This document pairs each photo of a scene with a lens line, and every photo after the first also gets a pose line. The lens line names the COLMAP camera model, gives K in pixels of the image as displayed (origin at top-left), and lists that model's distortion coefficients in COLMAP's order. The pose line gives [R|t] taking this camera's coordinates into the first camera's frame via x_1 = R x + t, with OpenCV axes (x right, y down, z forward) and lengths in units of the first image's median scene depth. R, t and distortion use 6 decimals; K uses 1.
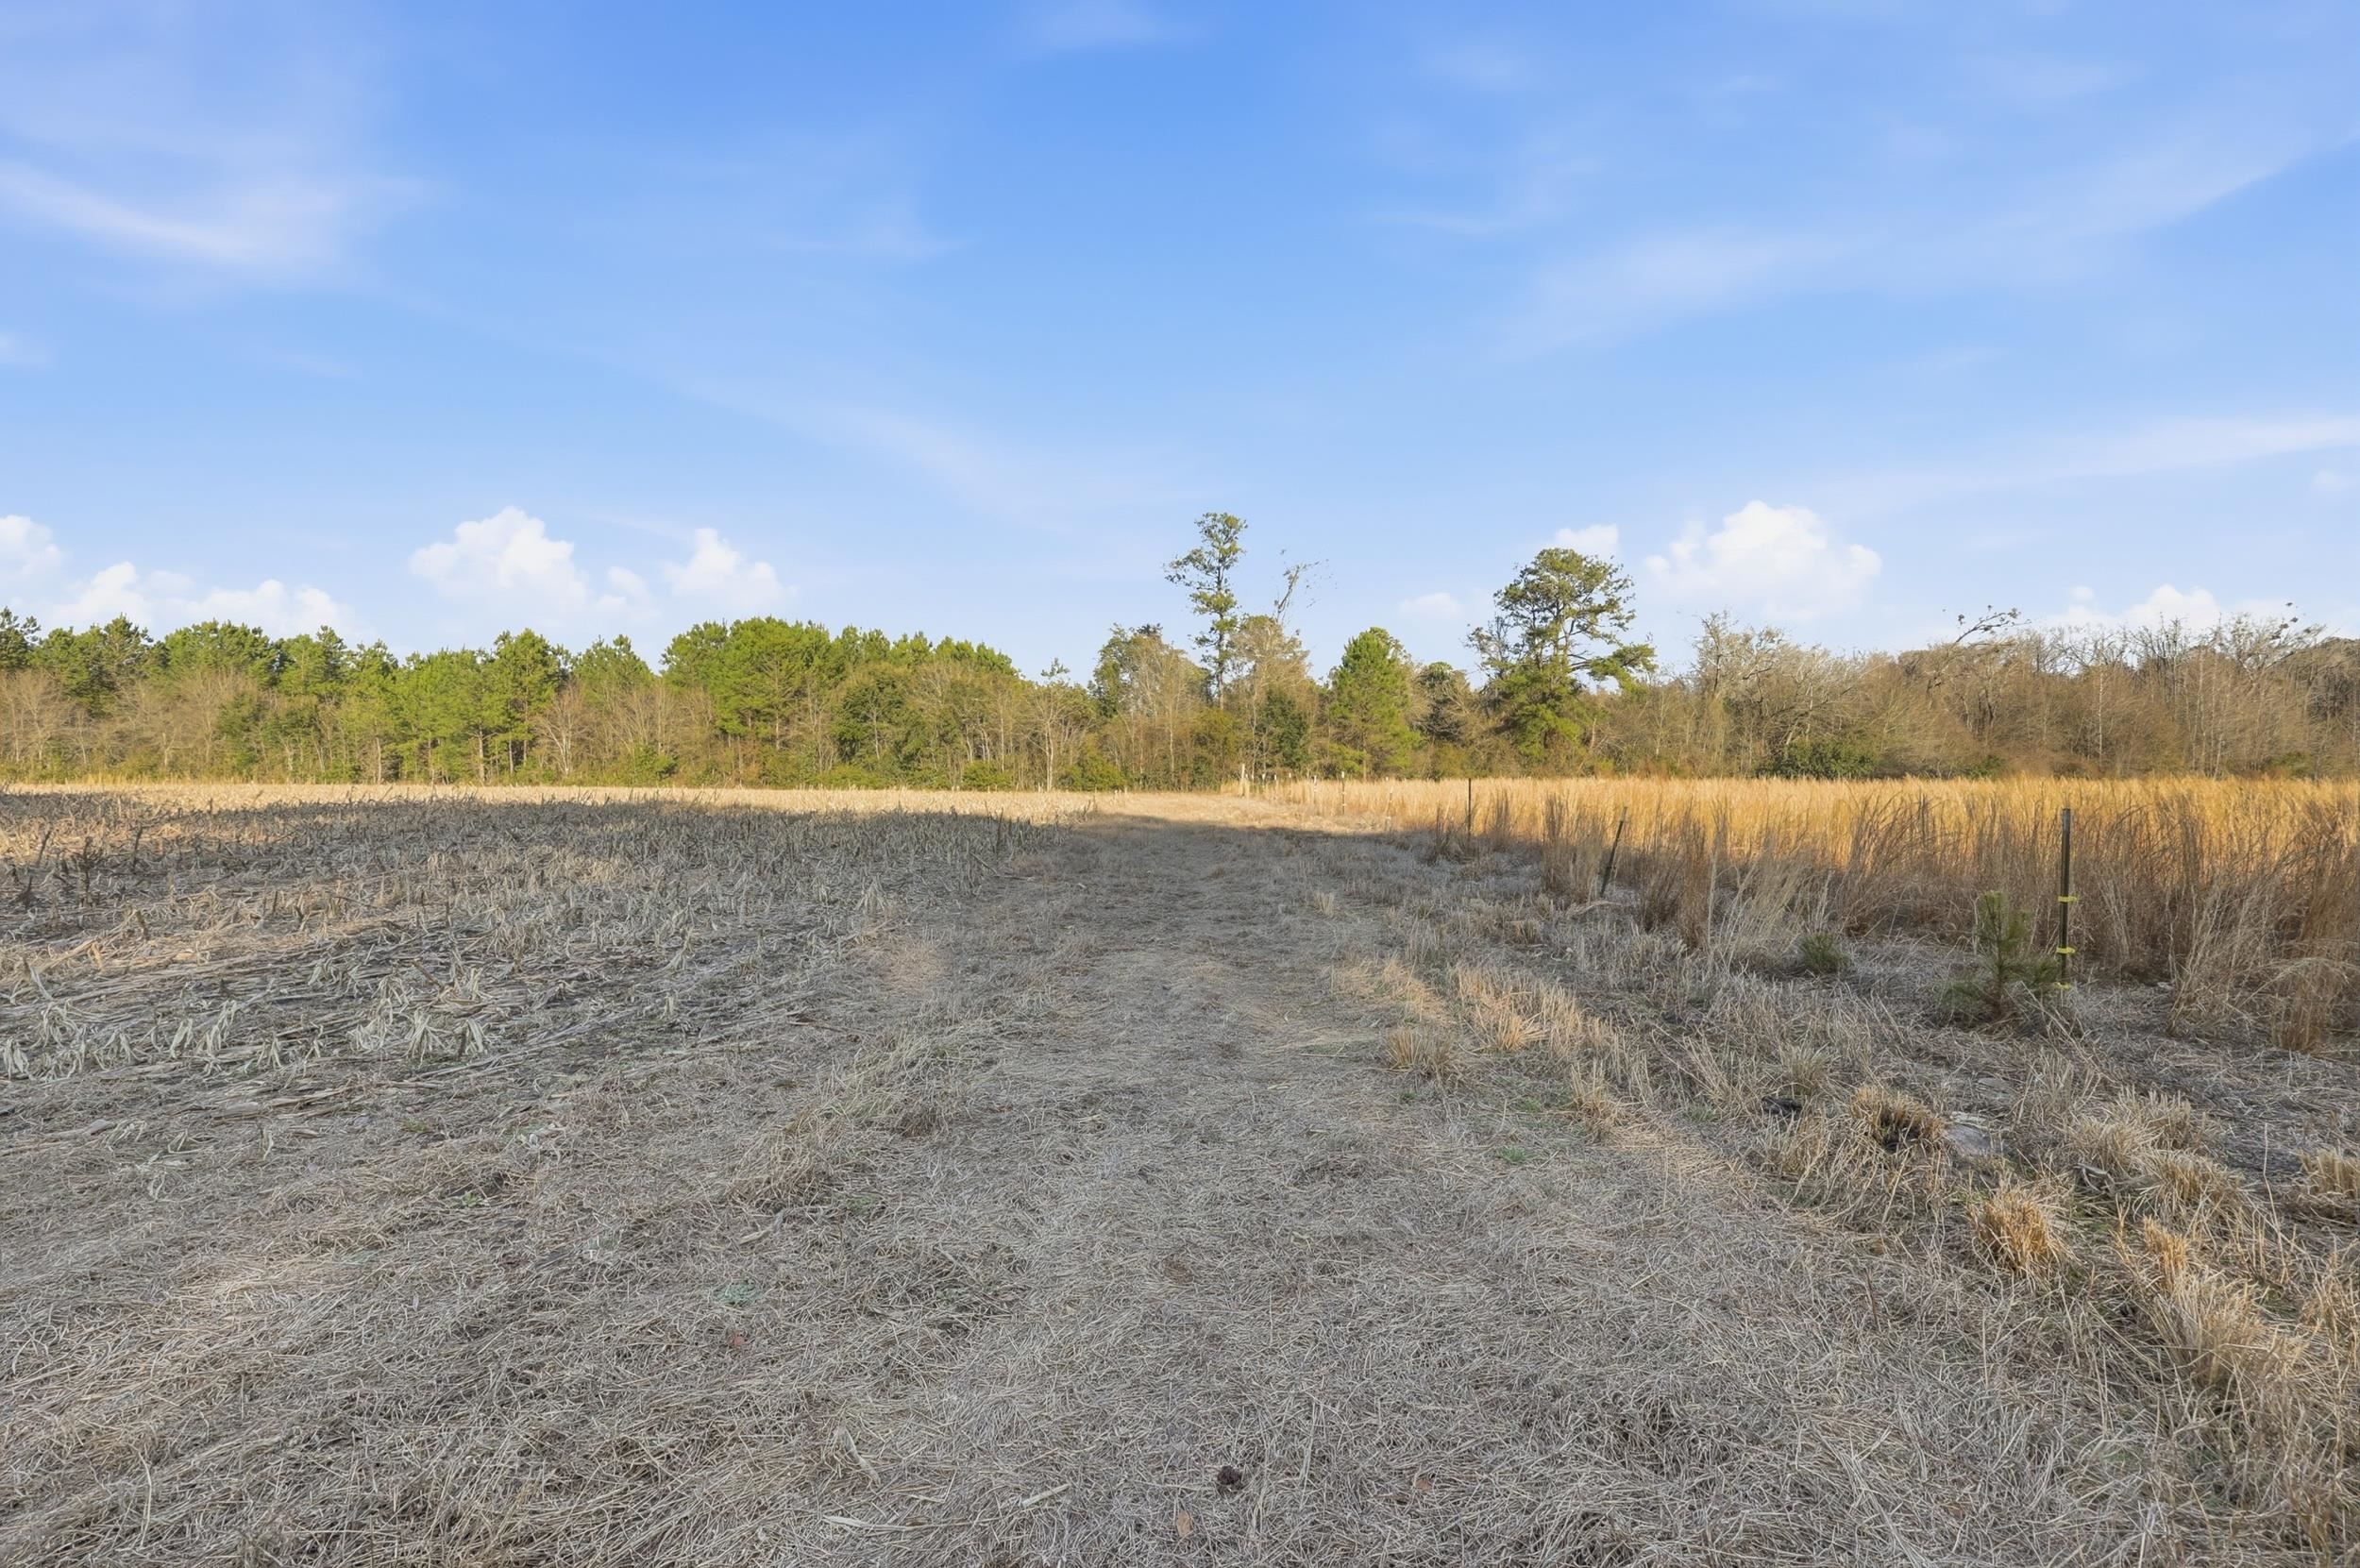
lens RADIAL K [[954.0, 0, 1189.3], [0, 954.0, 767.7], [0, 0, 1]] dist [0.000784, 0.000236]
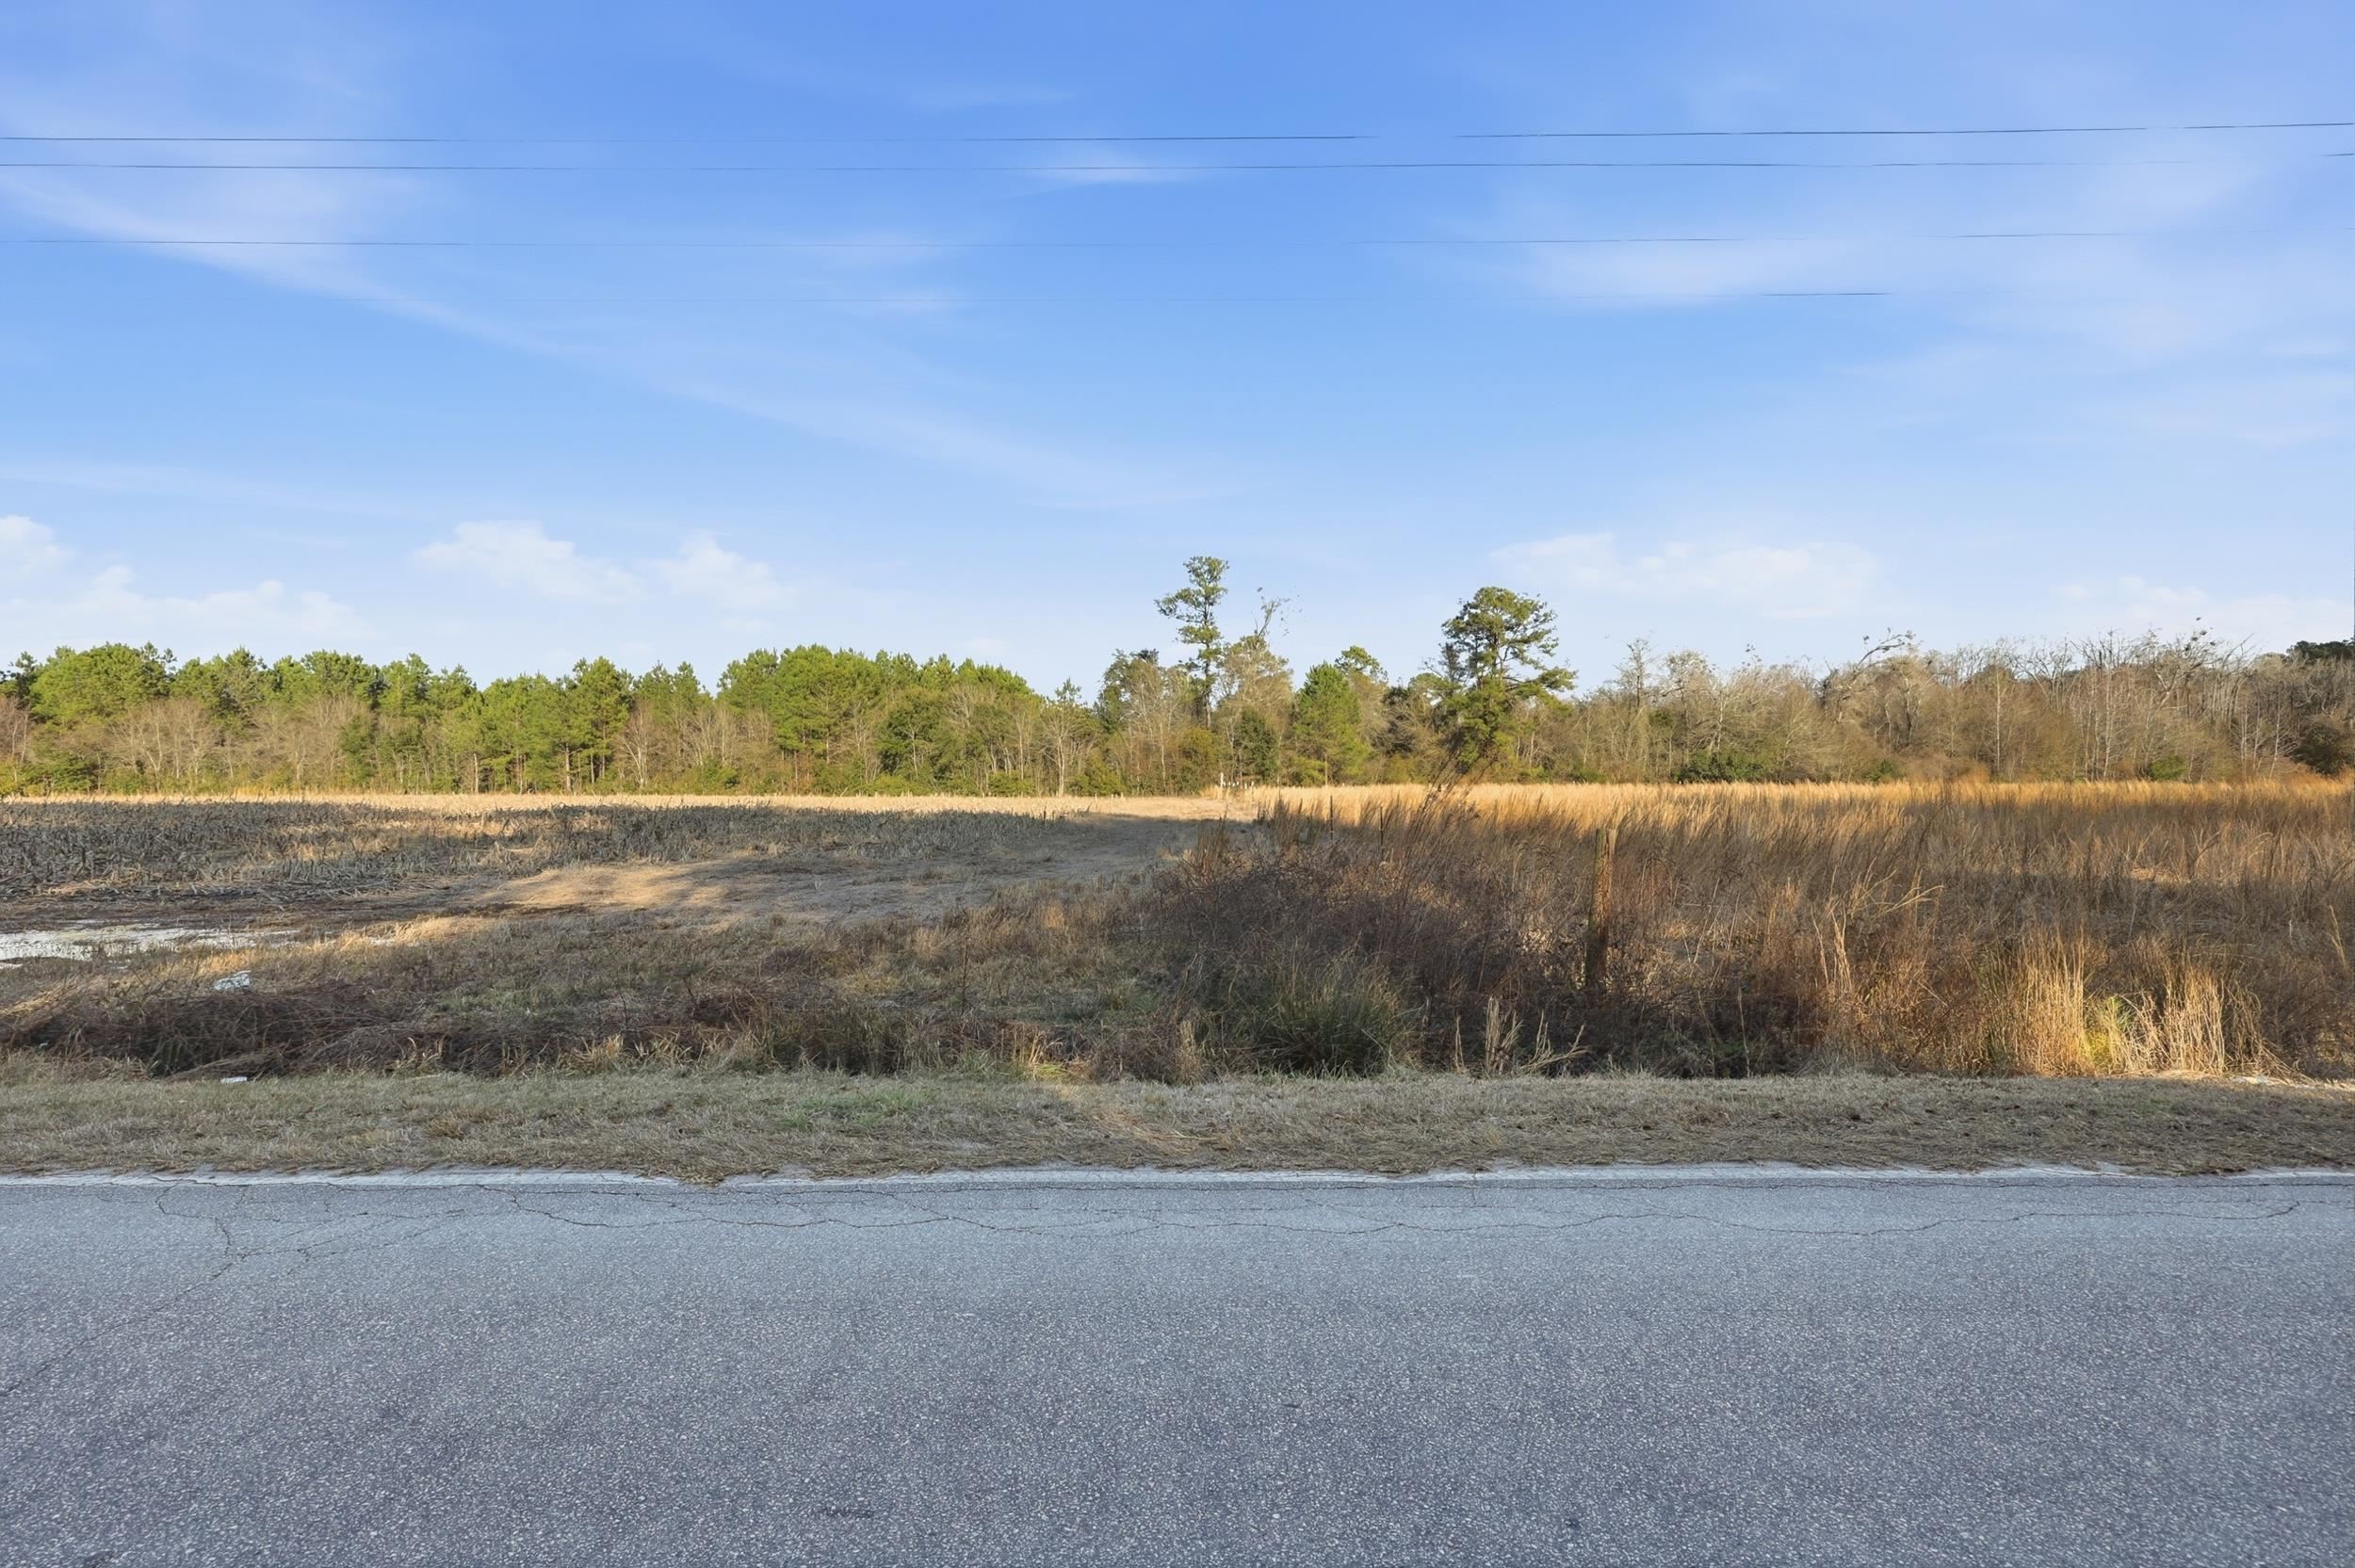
lens RADIAL K [[1005.6, 0, 1177.5], [0, 1005.6, 784.0], [0, 0, 1]] dist [0.011471, -0.000085]
pose [[0.999669, -0.005808, -0.025081, 0.026060], [0.006099, 0.999915, 0.011511, -0.004313], [0.025012, -0.011660, 0.999619, -0.218612]]
